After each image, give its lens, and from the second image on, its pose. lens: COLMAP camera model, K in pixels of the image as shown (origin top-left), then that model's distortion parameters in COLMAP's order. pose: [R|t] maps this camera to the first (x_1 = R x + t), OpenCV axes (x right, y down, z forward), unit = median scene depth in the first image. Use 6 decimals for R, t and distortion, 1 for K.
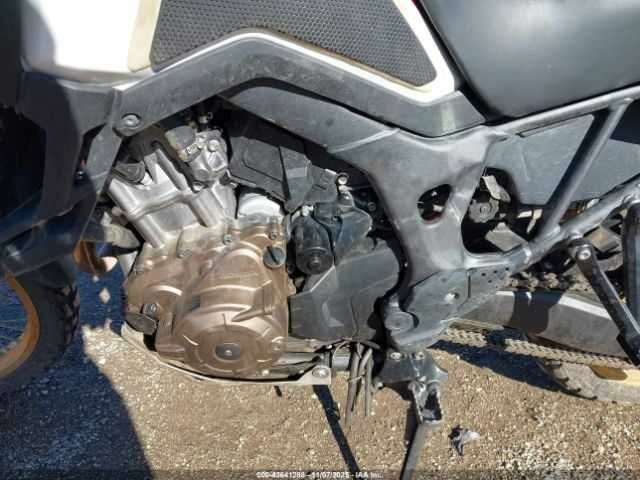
lens RADIAL K [[506.6, 0, 308.5], [0, 506.6, 254.7], [0, 0, 1]] dist [0.027236, -0.020662]
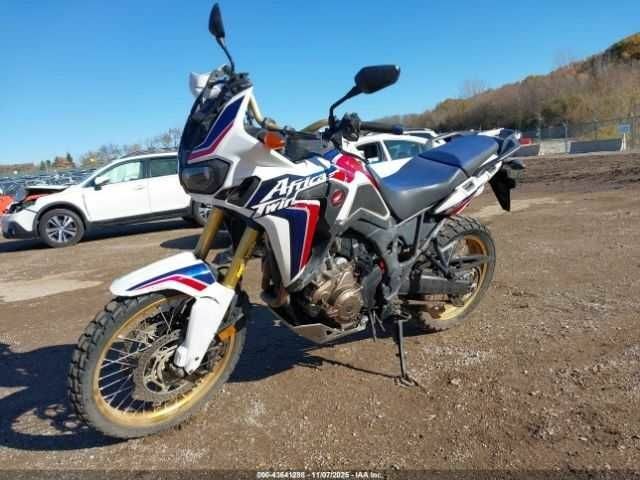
lens RADIAL K [[506.6, 0, 321.4], [0, 506.6, 242.5], [0, 0, 1]] dist [0.027236, -0.020662]
pose [[0.850171, -0.163223, 0.500566, -1.801981], [0.315809, 0.918805, -0.236775, 0.515722], [-0.421275, 0.359383, 0.832689, -1.617873]]
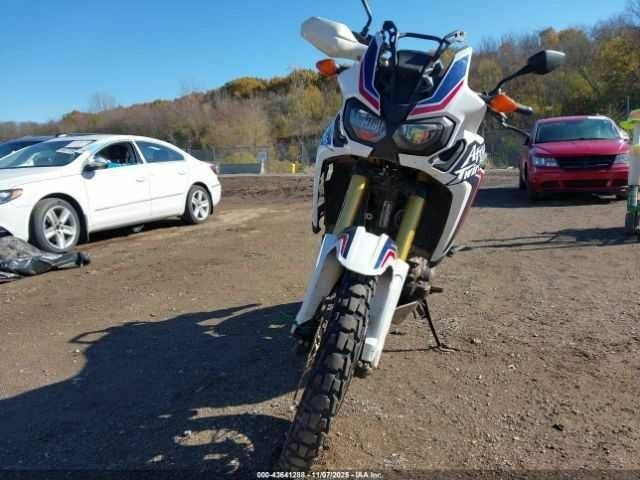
lens RADIAL K [[506.6, 0, 319.5], [0, 506.6, 242.9], [0, 0, 1]] dist [0.027236, -0.020662]
pose [[0.310334, -0.169524, 0.935390, -3.307390], [0.451474, 0.892205, 0.011912, -0.371493], [-0.836579, 0.418608, 0.353417, 0.390736]]
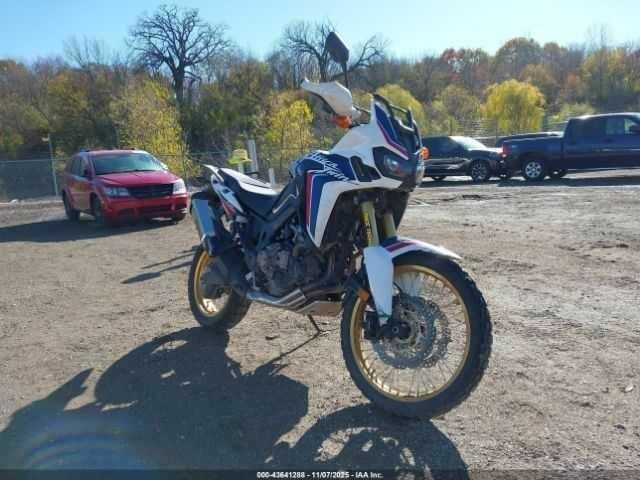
lens RADIAL K [[506.6, 0, 311.7], [0, 506.6, 229.1], [0, 0, 1]] dist [0.027236, -0.020662]
pose [[-0.612219, -0.069516, 0.787626, -3.323470], [0.400594, 0.831549, 0.384773, -1.896177], [-0.681698, 0.551084, -0.481243, 3.029375]]
